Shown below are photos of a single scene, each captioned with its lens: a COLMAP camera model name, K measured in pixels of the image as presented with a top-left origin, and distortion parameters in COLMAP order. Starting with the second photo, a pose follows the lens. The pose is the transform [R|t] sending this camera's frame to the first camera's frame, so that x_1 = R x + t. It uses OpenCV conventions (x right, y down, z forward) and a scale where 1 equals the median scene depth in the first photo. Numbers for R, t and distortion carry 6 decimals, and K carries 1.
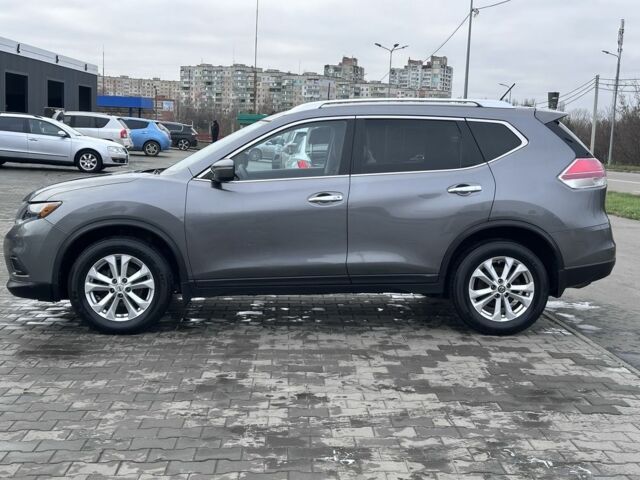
lens RADIAL K [[934.8, 0, 320.0], [0, 934.8, 240.0], [0, 0, 1]] dist [0.157879, -0.028442]
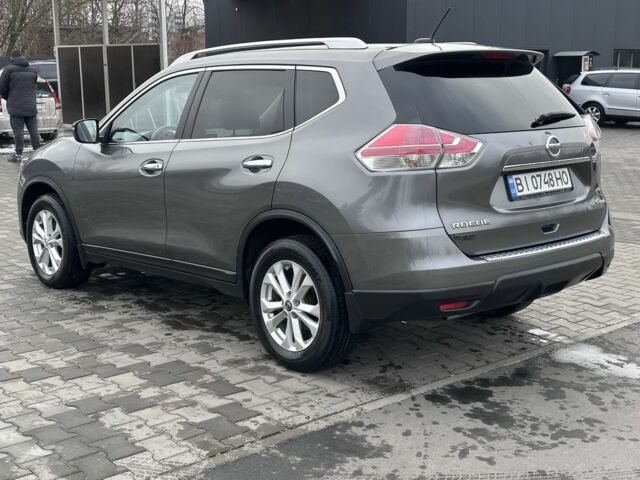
lens RADIAL K [[934.8, 0, 320.0], [0, 934.8, 240.0], [0, 0, 1]] dist [0.157879, -0.028442]
pose [[0.578521, 0.110336, -0.808170, 0.786536], [-0.067272, 0.993887, 0.087535, -0.062408], [0.812889, 0.003727, 0.582407, 0.613241]]
